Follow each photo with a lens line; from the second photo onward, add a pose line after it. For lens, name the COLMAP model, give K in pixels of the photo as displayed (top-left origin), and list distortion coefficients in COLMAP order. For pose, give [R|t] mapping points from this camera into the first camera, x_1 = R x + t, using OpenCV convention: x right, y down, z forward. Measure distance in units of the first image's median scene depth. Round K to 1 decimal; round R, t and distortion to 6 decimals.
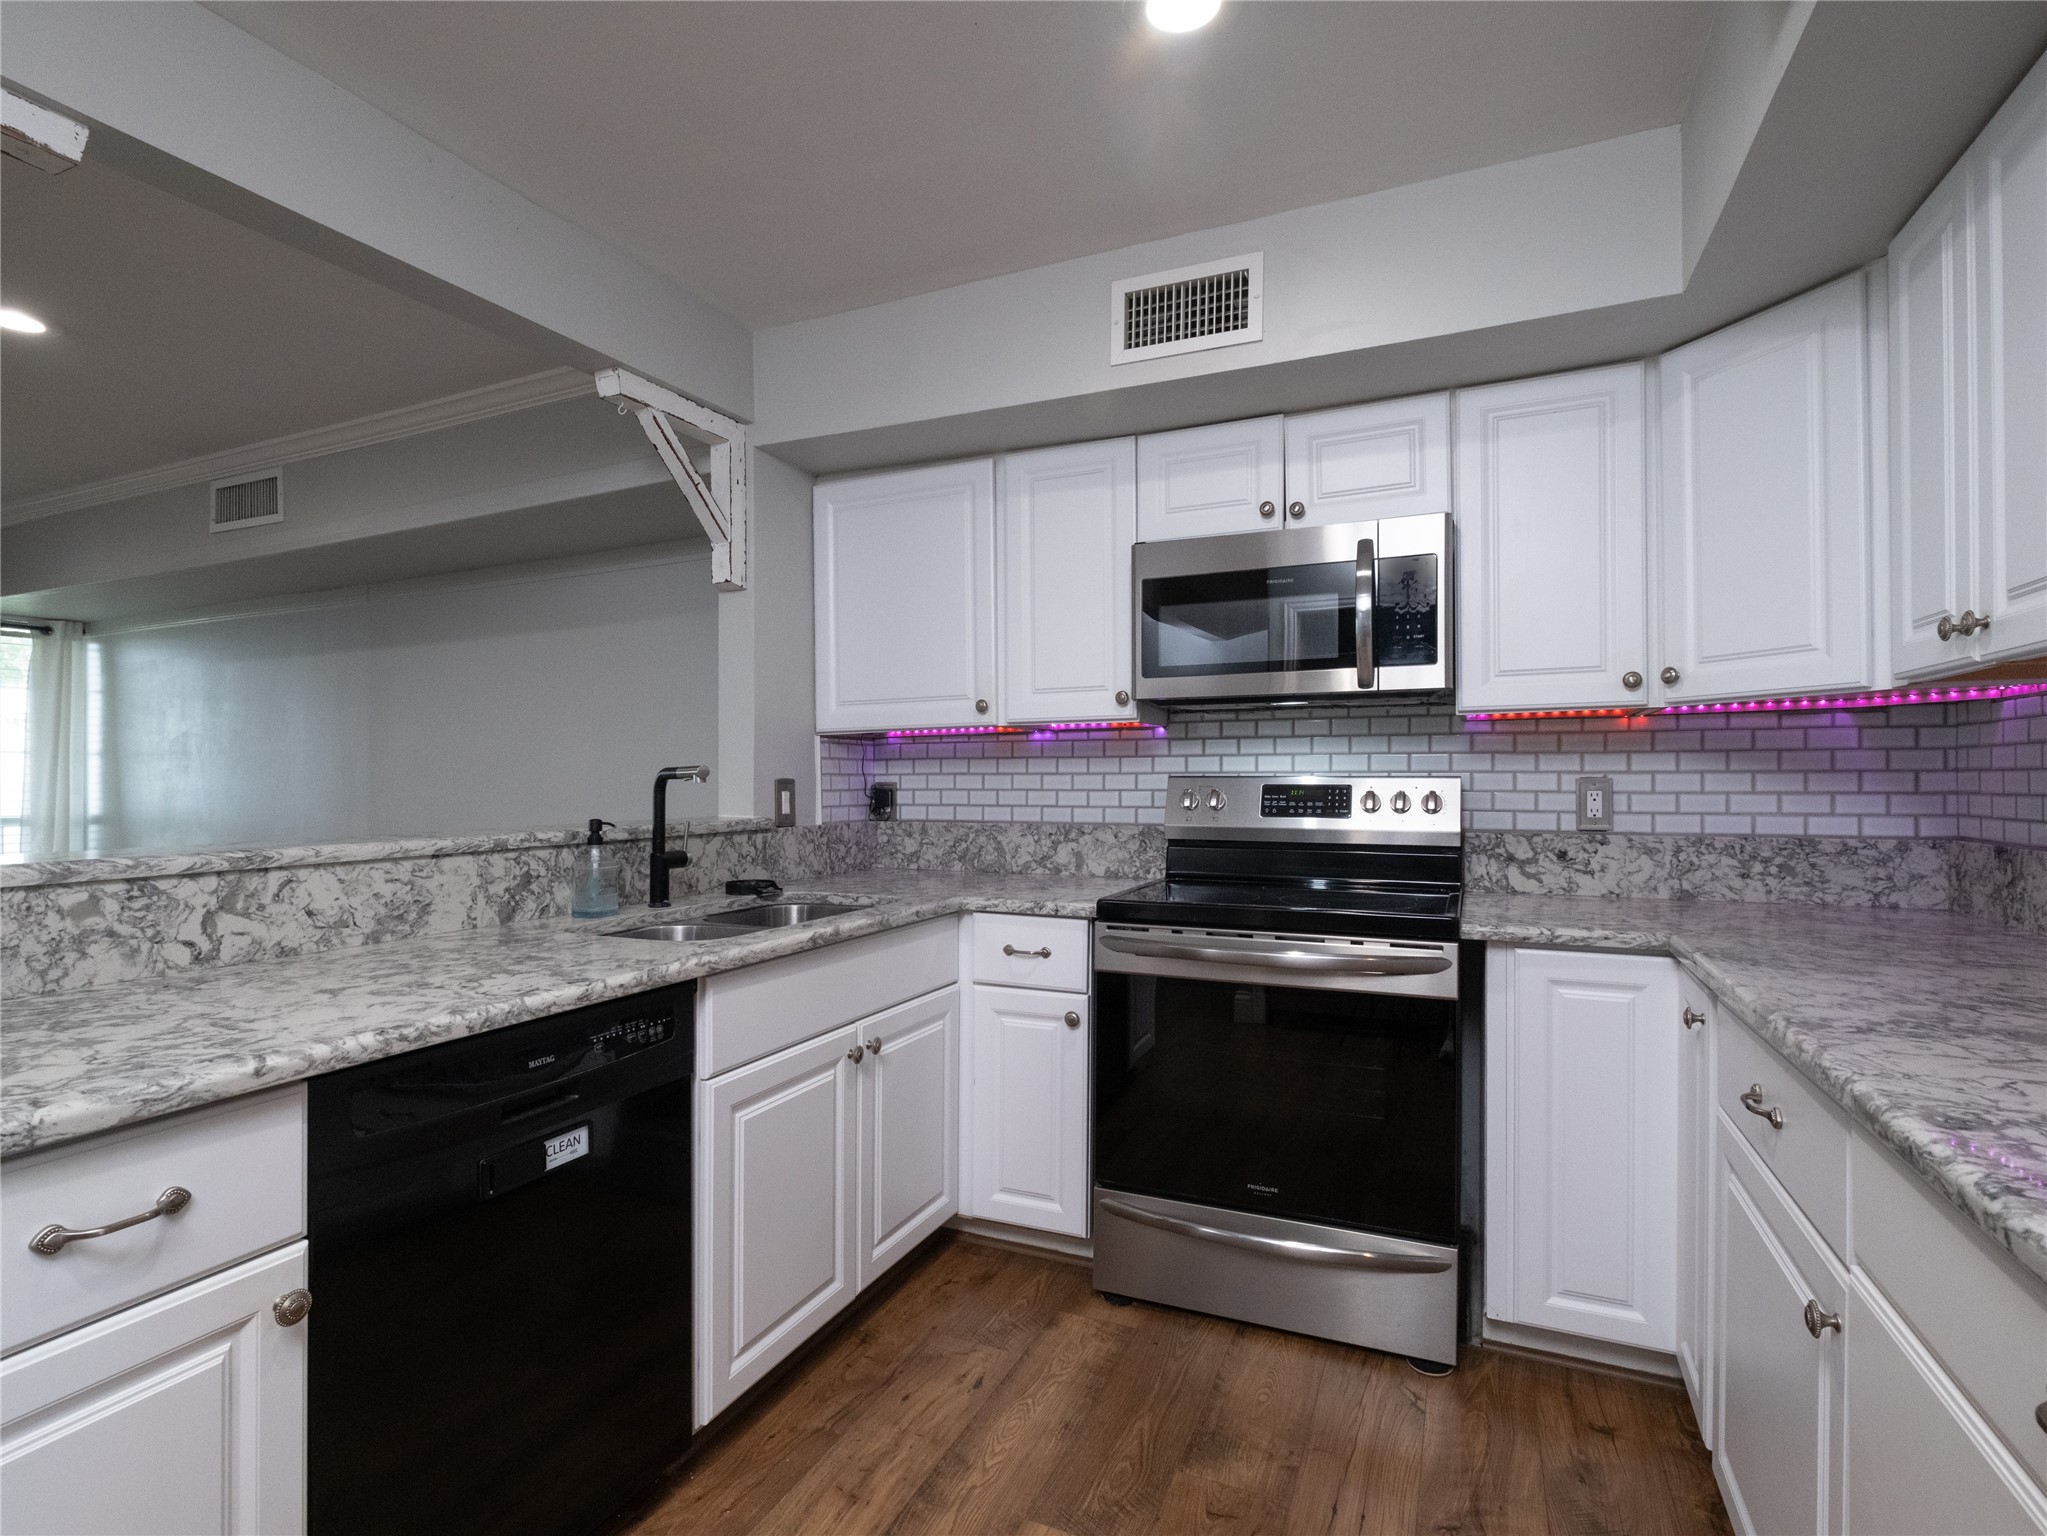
lens RADIAL K [[1007.0, 0, 1008.9], [0, 1007.0, 767.8], [0, 0, 1]] dist [0.000065, -0.003114]
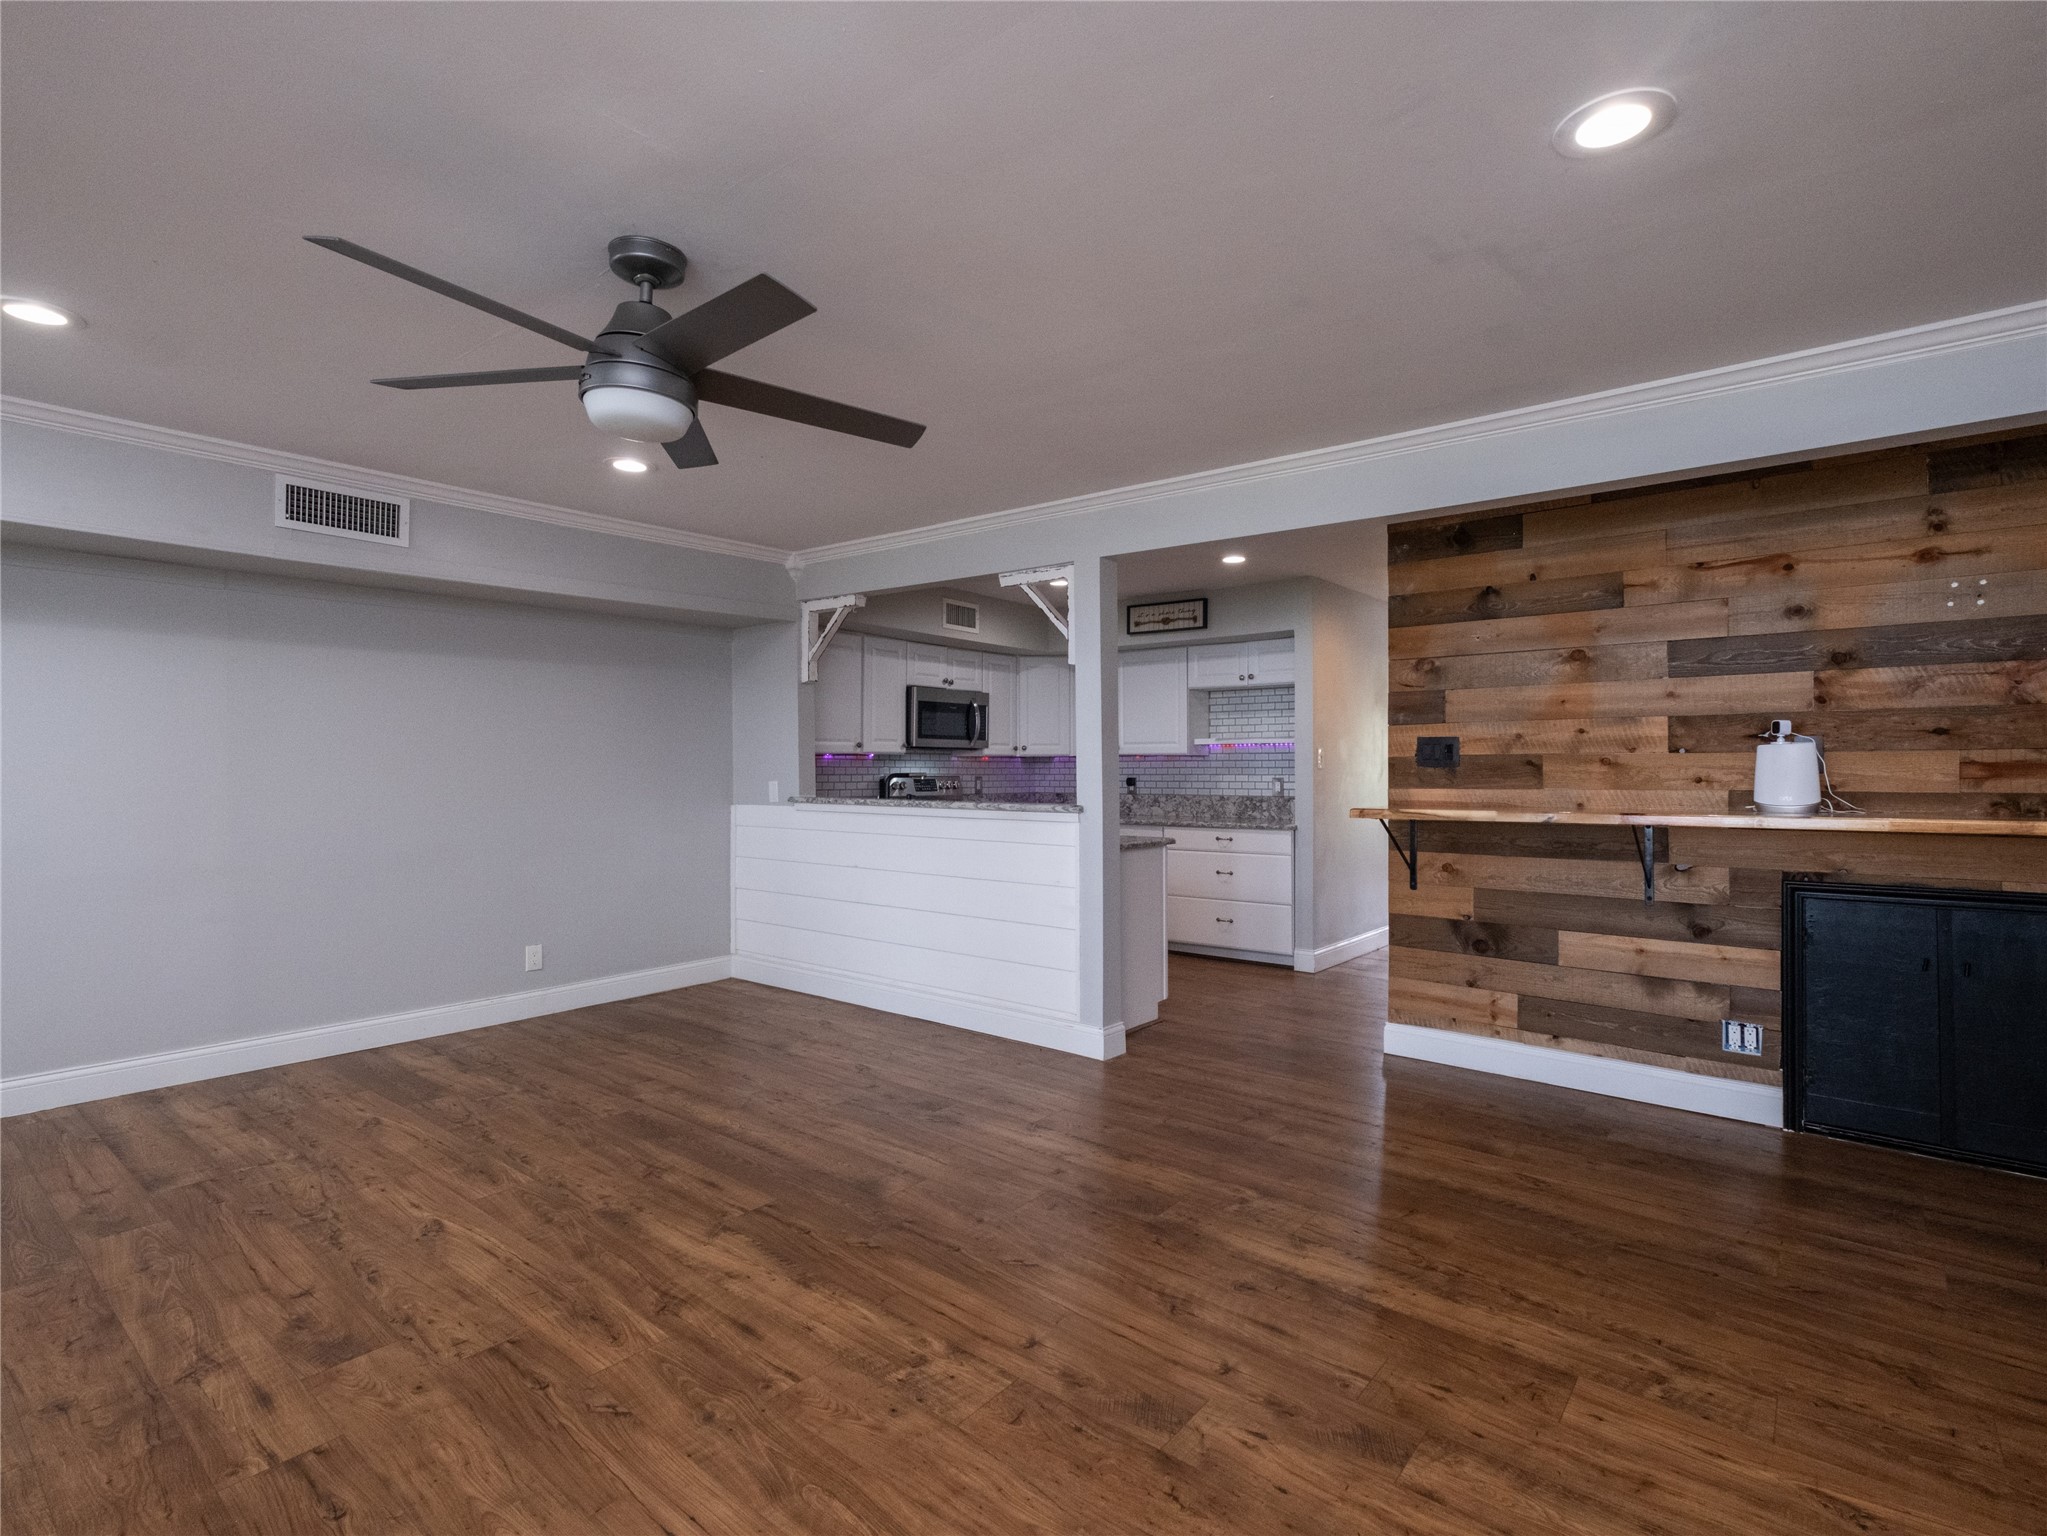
lens RADIAL K [[1007.0, 0, 1049.8], [0, 1007.0, 753.5], [0, 0, 1]] dist [0.000065, -0.003114]
pose [[0.237221, 0.020260, 0.971244, -2.471016], [-0.015585, 0.999733, -0.017047, -0.010854], [-0.971331, -0.011093, 0.237474, 0.049668]]
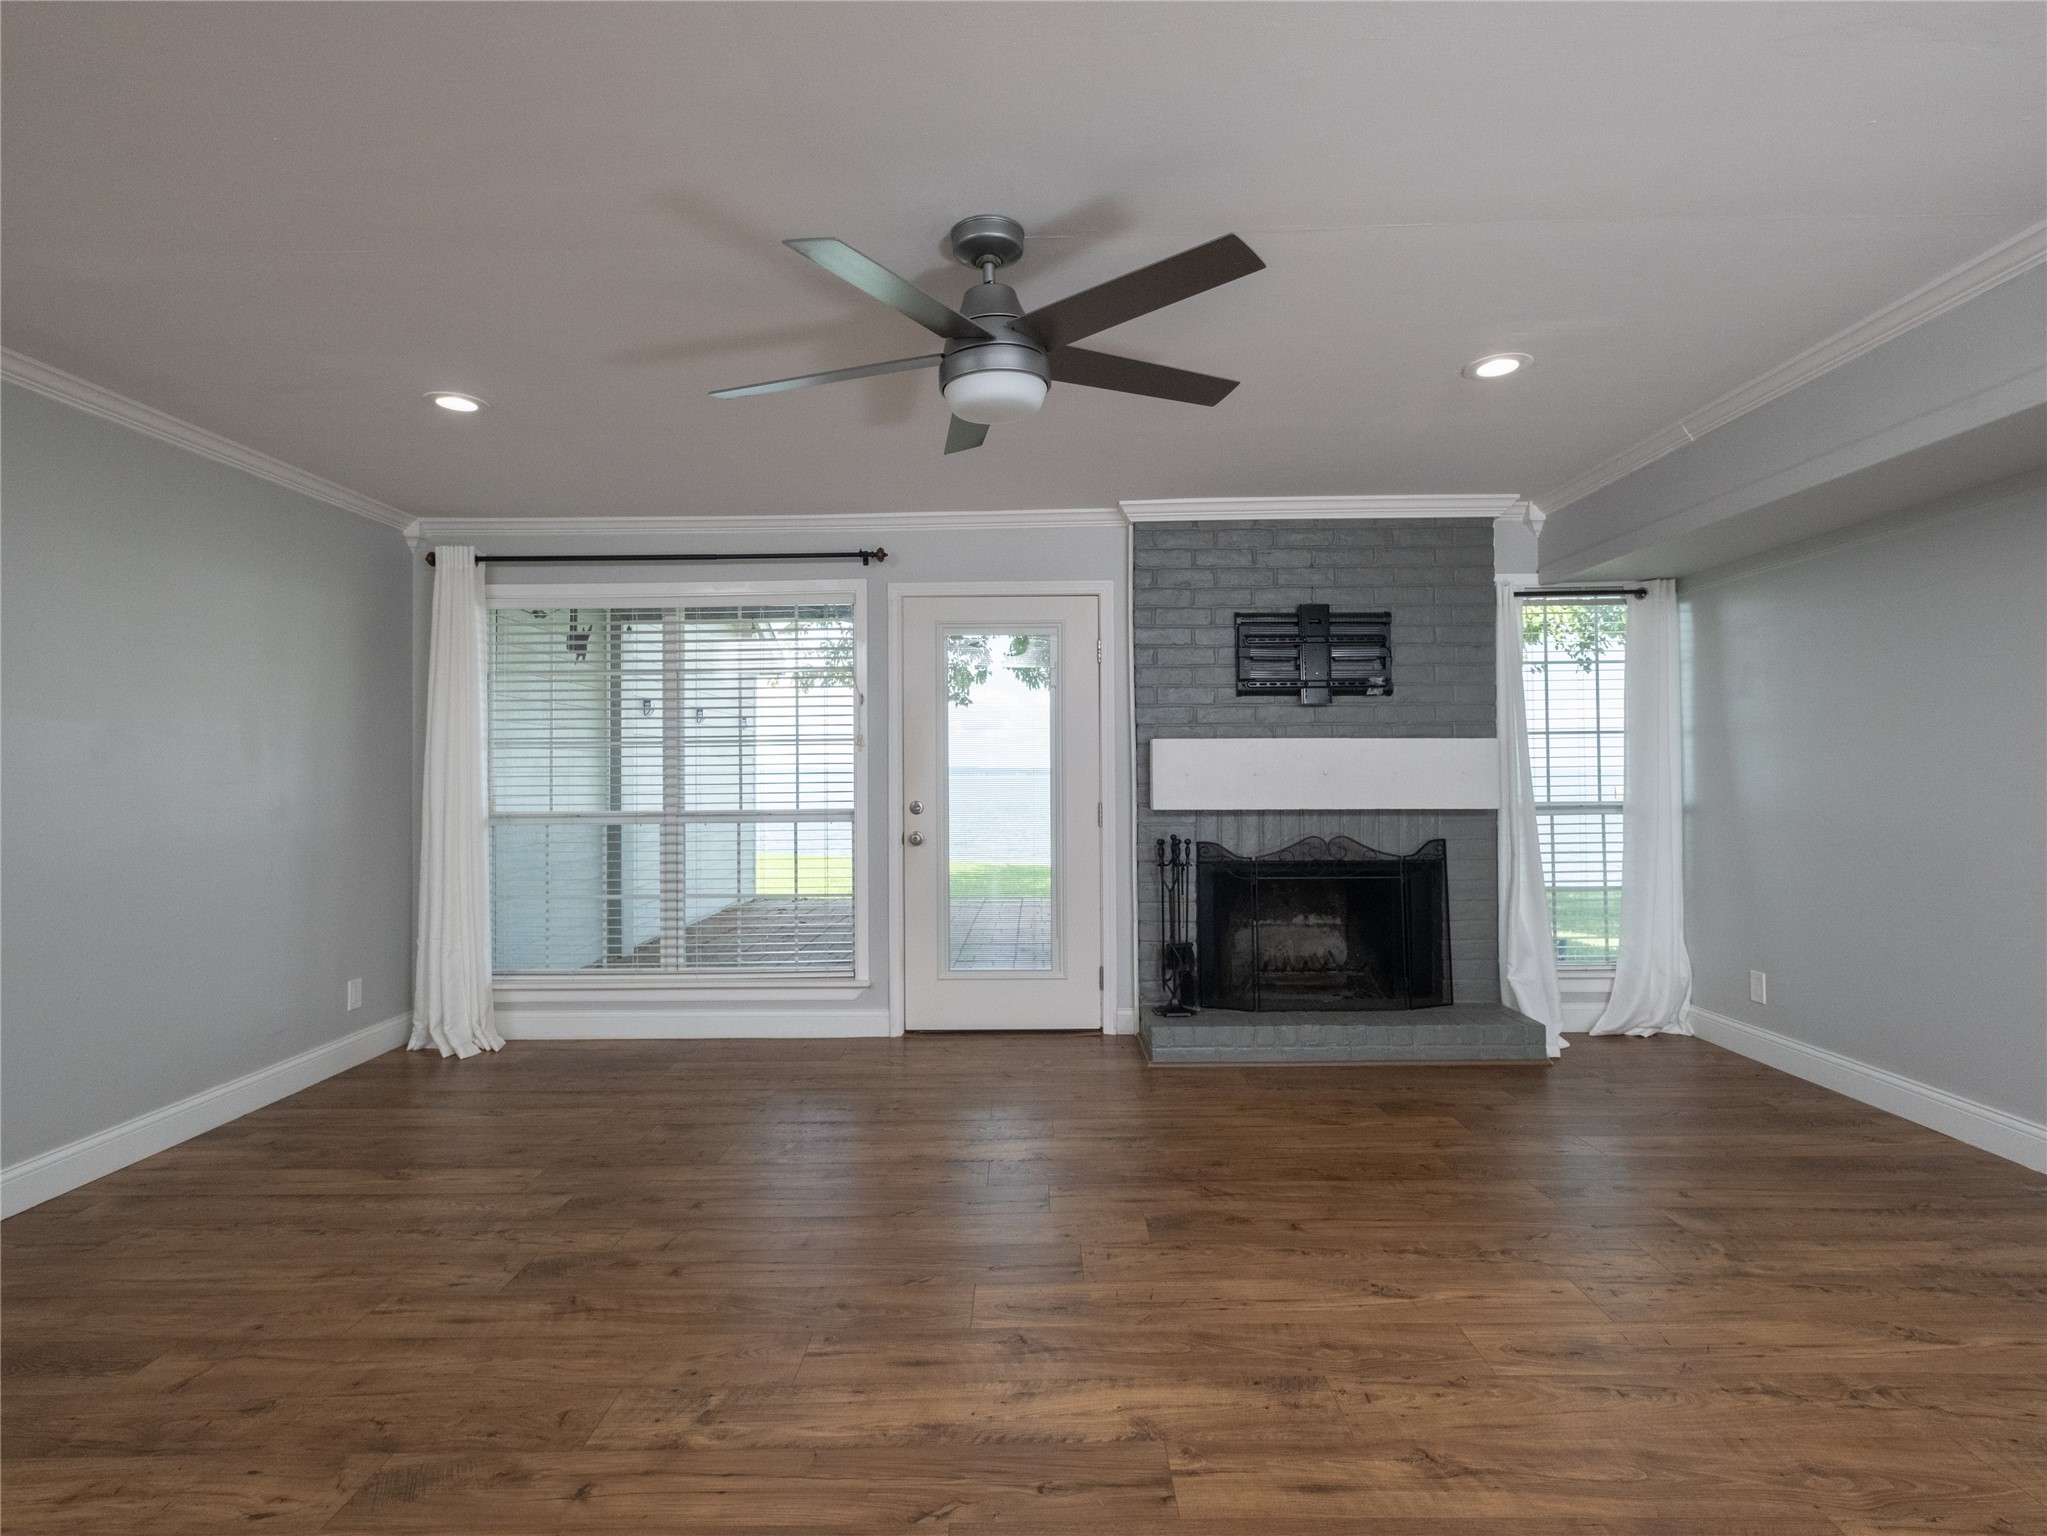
lens RADIAL K [[1007.0, 0, 1019.1], [0, 1007.0, 767.1], [0, 0, 1]] dist [0.000065, -0.003114]
pose [[0.389404, -0.002186, -0.921064, -0.782503], [0.018970, 0.999804, 0.005648, 0.002824], [0.920872, -0.019672, 0.389370, 0.297909]]
